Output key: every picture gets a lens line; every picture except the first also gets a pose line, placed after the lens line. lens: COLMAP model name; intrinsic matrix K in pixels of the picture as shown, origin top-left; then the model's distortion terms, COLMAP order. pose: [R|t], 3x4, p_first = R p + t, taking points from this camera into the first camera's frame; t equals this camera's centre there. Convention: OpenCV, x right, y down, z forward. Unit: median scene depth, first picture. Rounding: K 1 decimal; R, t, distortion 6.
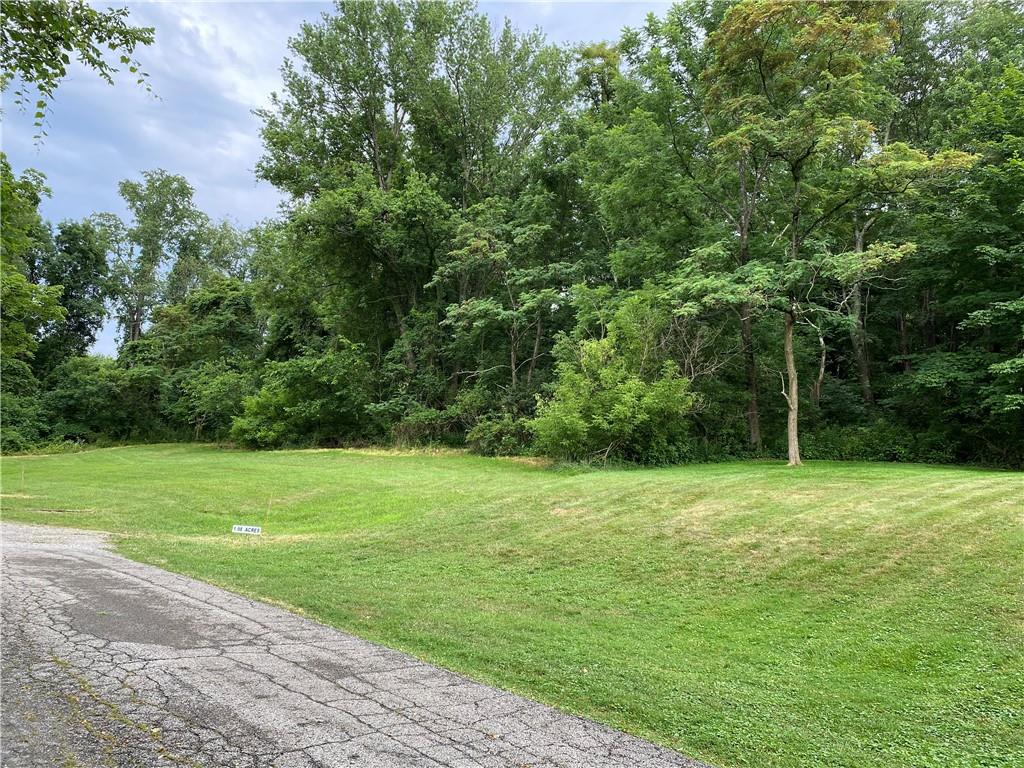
lens RADIAL K [[772.4, 0, 523.0], [0, 772.4, 375.5], [0, 0, 1]] dist [0.022616, -0.029848]
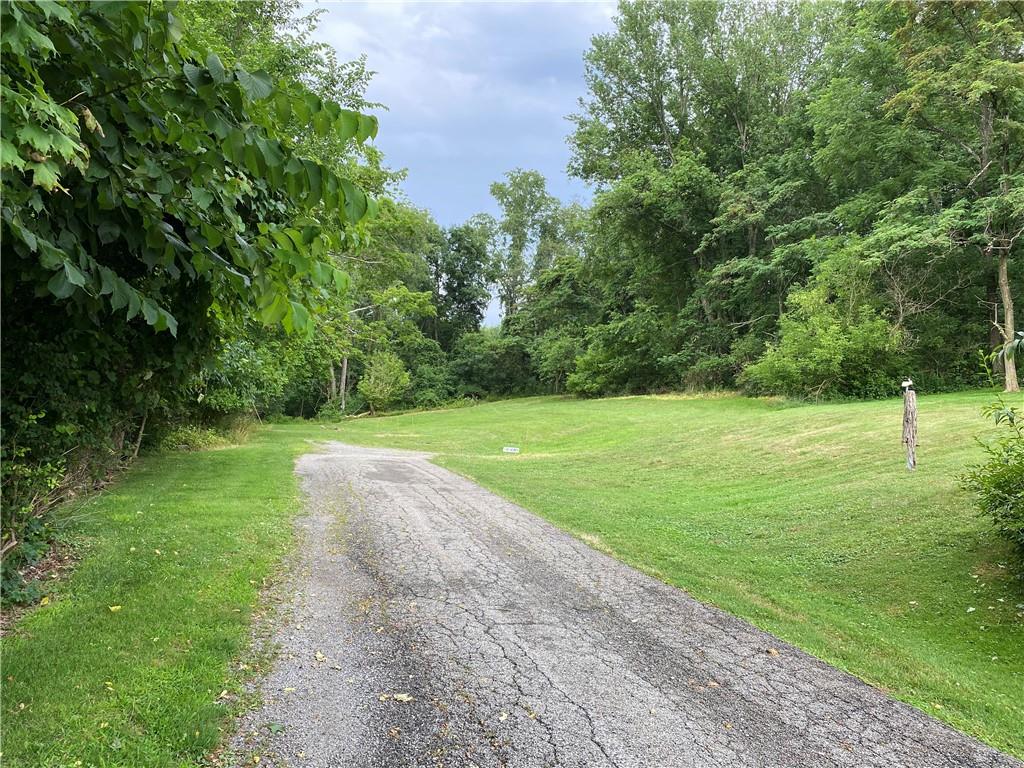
lens RADIAL K [[772.4, 0, 508.9], [0, 772.4, 390.6], [0, 0, 1]] dist [0.022616, -0.029848]
pose [[0.869287, -0.047074, -0.492061, 0.238742], [0.090483, 0.993789, 0.064777, -0.013012], [0.485956, -0.100833, 0.868147, -0.200346]]
